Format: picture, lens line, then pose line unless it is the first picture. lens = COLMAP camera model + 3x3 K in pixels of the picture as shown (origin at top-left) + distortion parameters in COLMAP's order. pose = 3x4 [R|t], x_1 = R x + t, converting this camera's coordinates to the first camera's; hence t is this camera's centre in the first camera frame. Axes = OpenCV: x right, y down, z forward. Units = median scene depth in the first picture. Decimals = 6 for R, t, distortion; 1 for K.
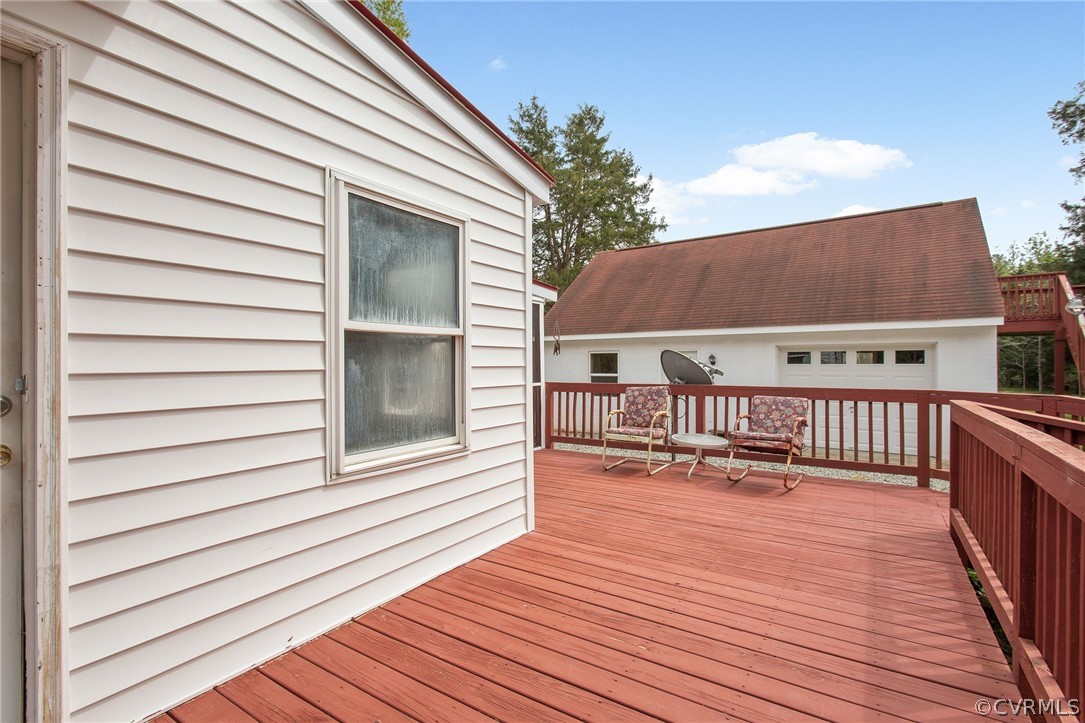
lens RADIAL K [[506.3, 0, 540.1], [0, 506.3, 363.7], [0, 0, 1]] dist [0.000240, -0.000189]
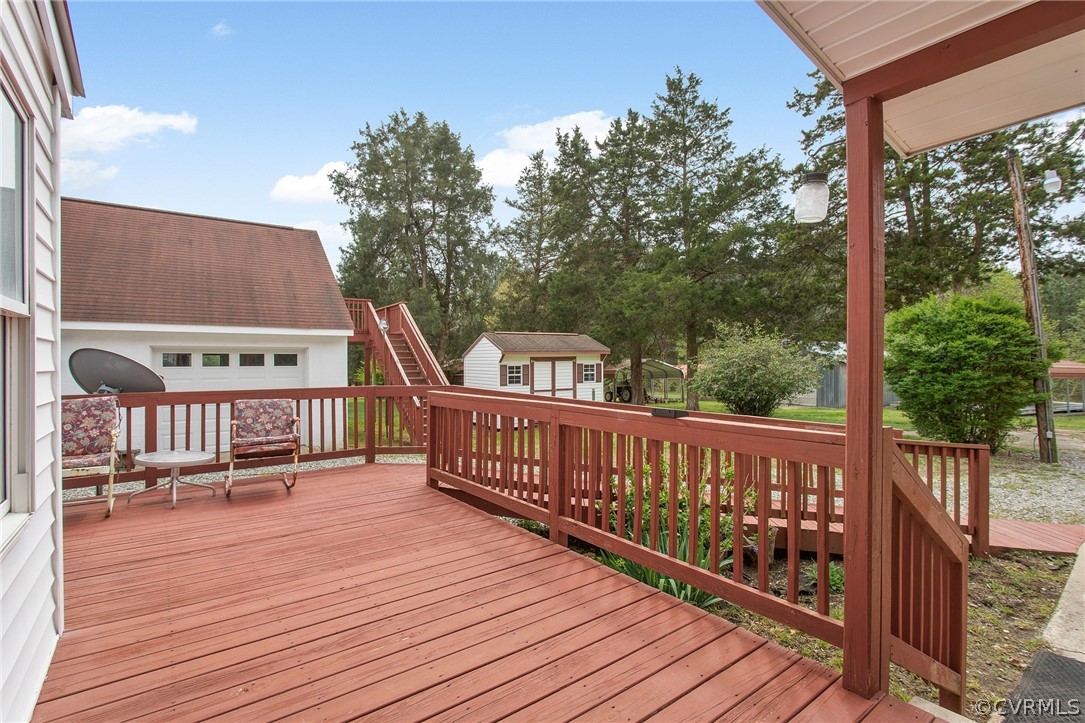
lens RADIAL K [[506.3, 0, 540.1], [0, 506.3, 367.1], [0, 0, 1]] dist [0.000240, -0.000189]
pose [[0.346777, -0.005699, 0.937930, -0.277284], [0.003679, 0.999982, 0.004716, -0.000573], [-0.937940, 0.001816, 0.346792, 0.156029]]
